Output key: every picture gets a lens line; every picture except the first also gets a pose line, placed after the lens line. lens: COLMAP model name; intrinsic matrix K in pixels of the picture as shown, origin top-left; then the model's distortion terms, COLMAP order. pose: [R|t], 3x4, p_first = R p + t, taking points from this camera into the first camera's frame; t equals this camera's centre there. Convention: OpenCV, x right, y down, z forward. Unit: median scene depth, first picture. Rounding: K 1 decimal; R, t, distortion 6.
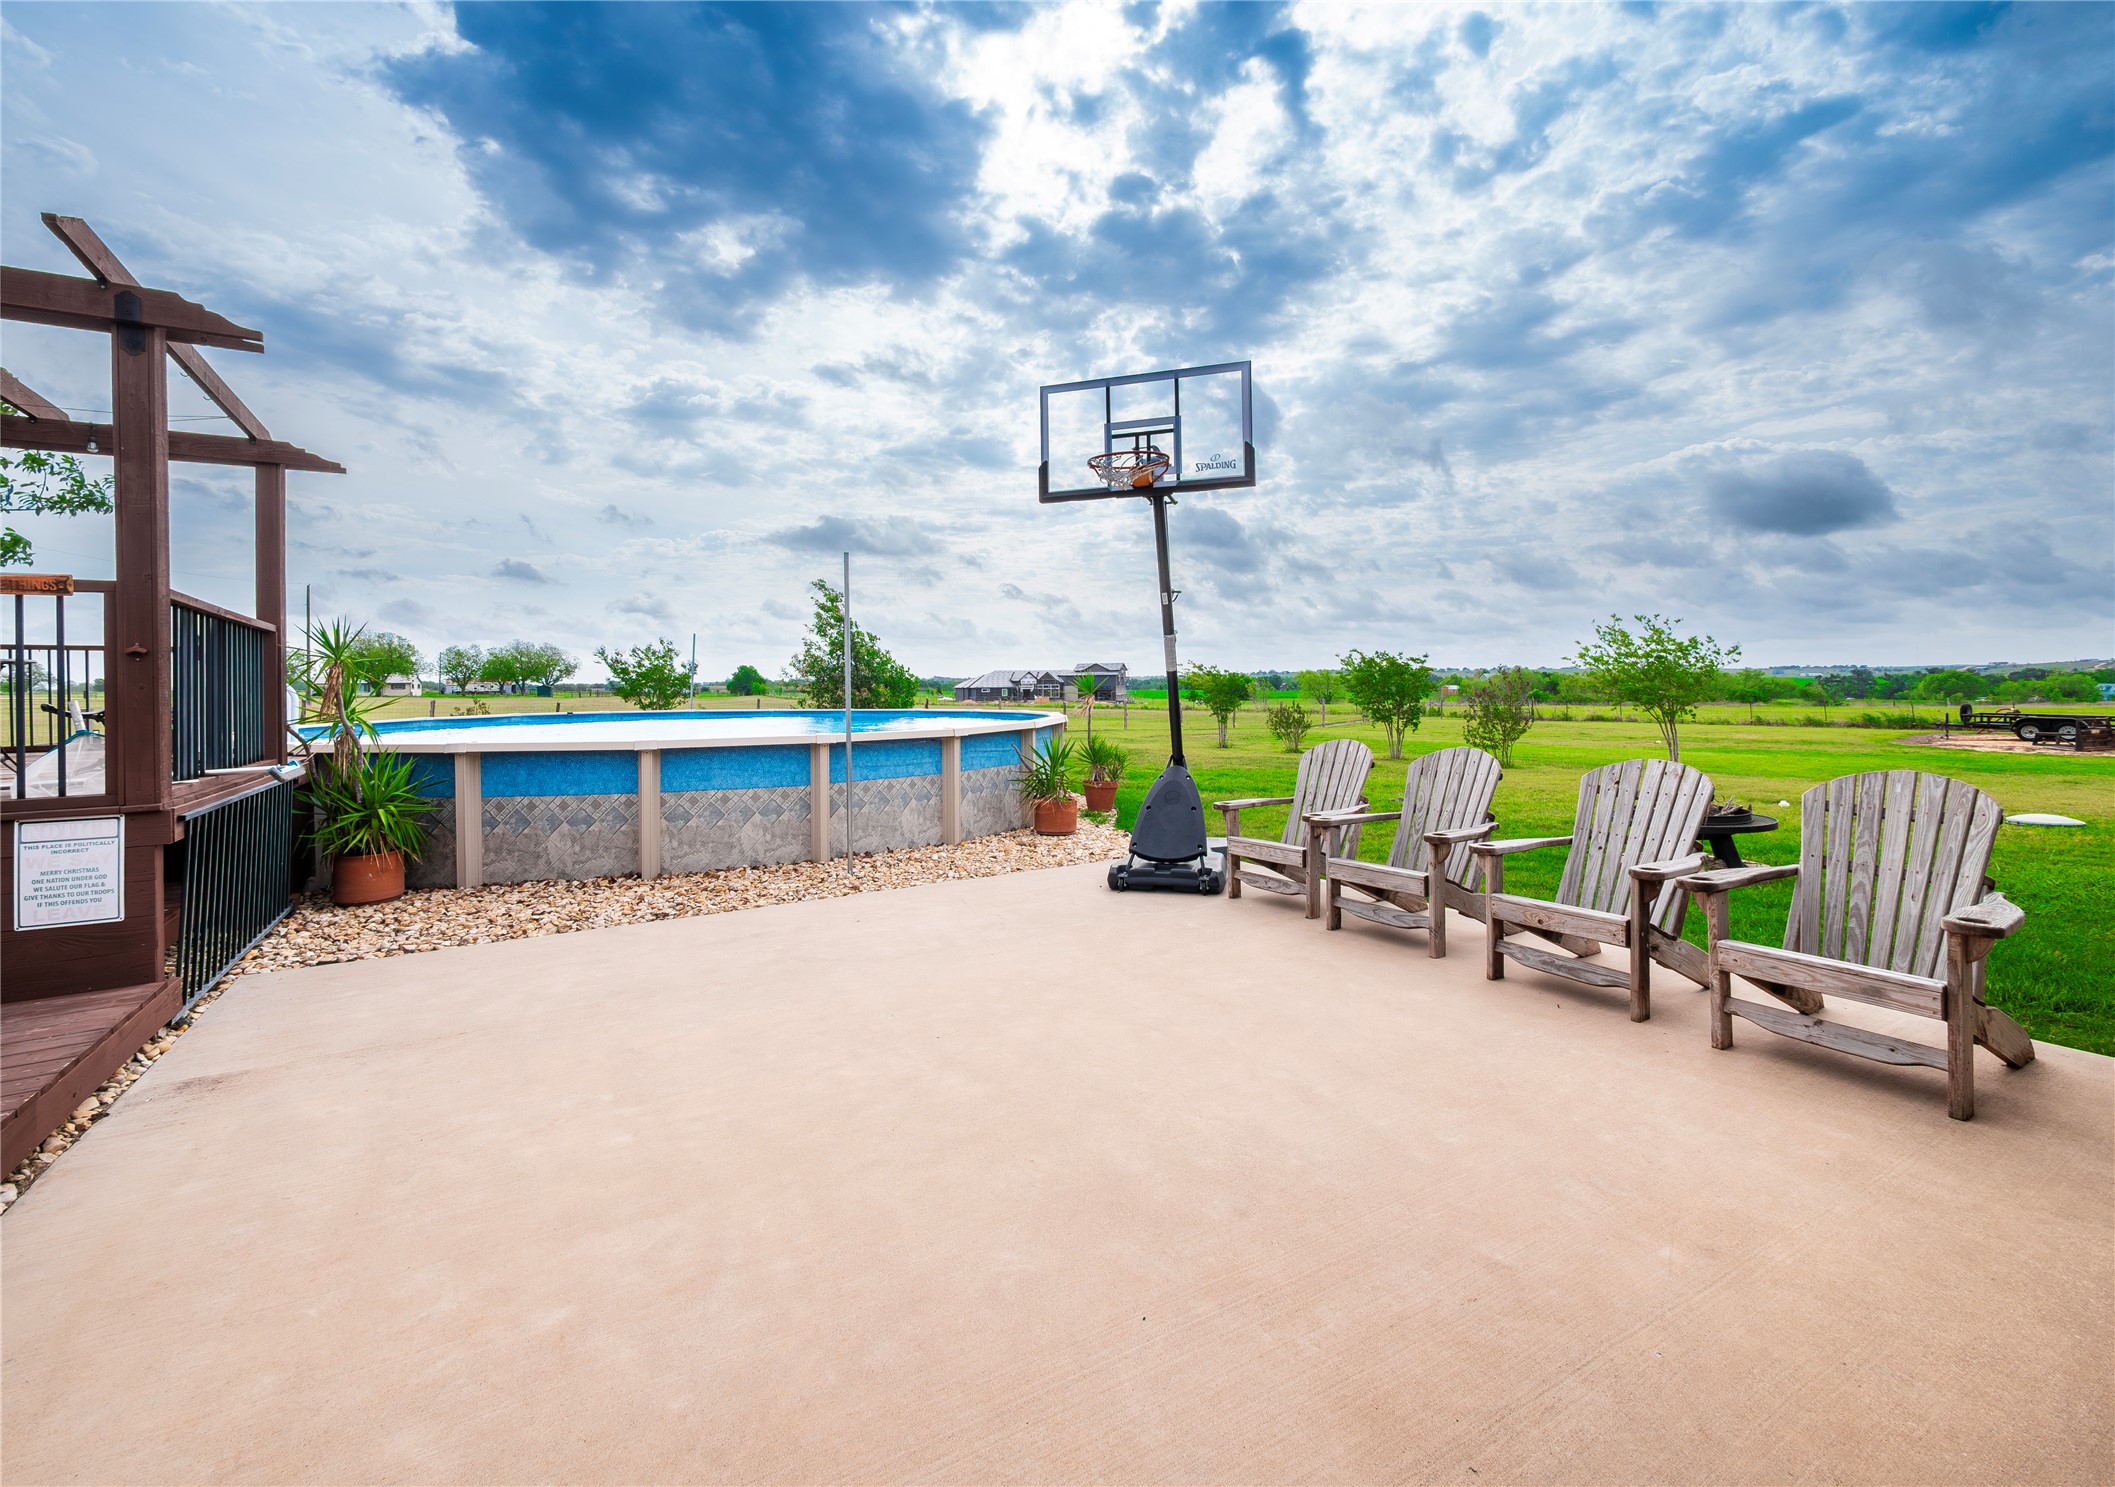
lens RADIAL K [[885.6, 0, 1030.4], [0, 885.6, 691.8], [0, 0, 1]] dist [0.001845, 0.000177]
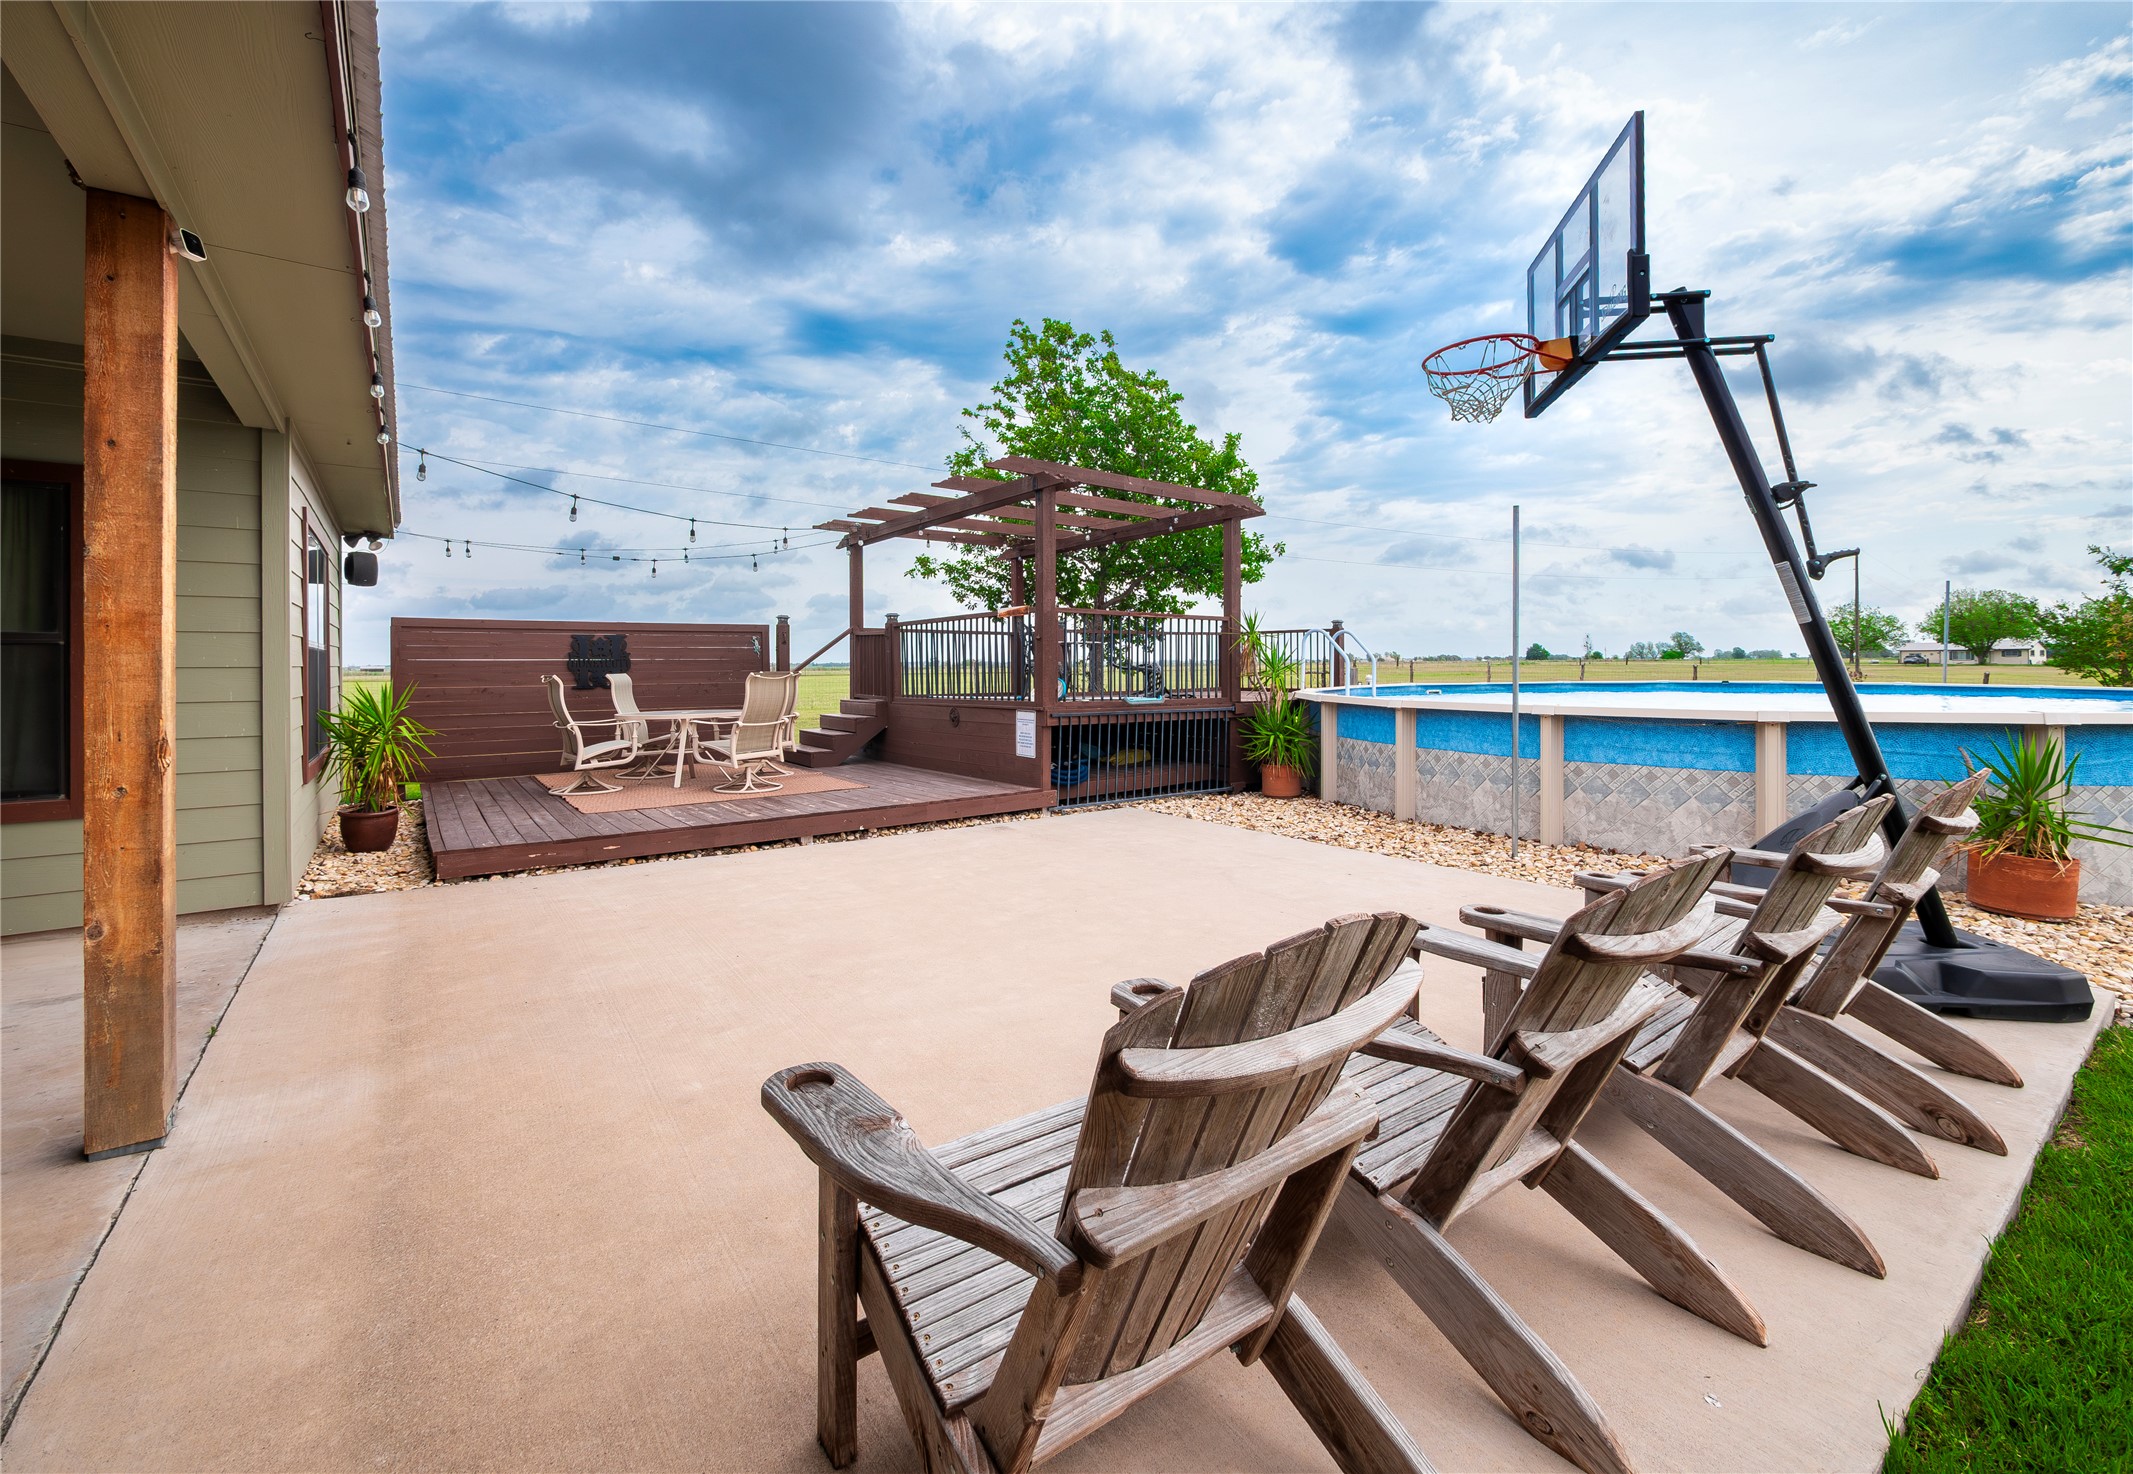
lens RADIAL K [[893.8, 0, 1063.5], [0, 893.8, 740.1], [0, 0, 1]] dist [-0.001751, -0.000903]
pose [[0.112556, 0.091042, -0.989466, 0.340538], [-0.001535, 0.995808, 0.091451, 0.001141], [0.993644, -0.008774, 0.112224, 0.228555]]
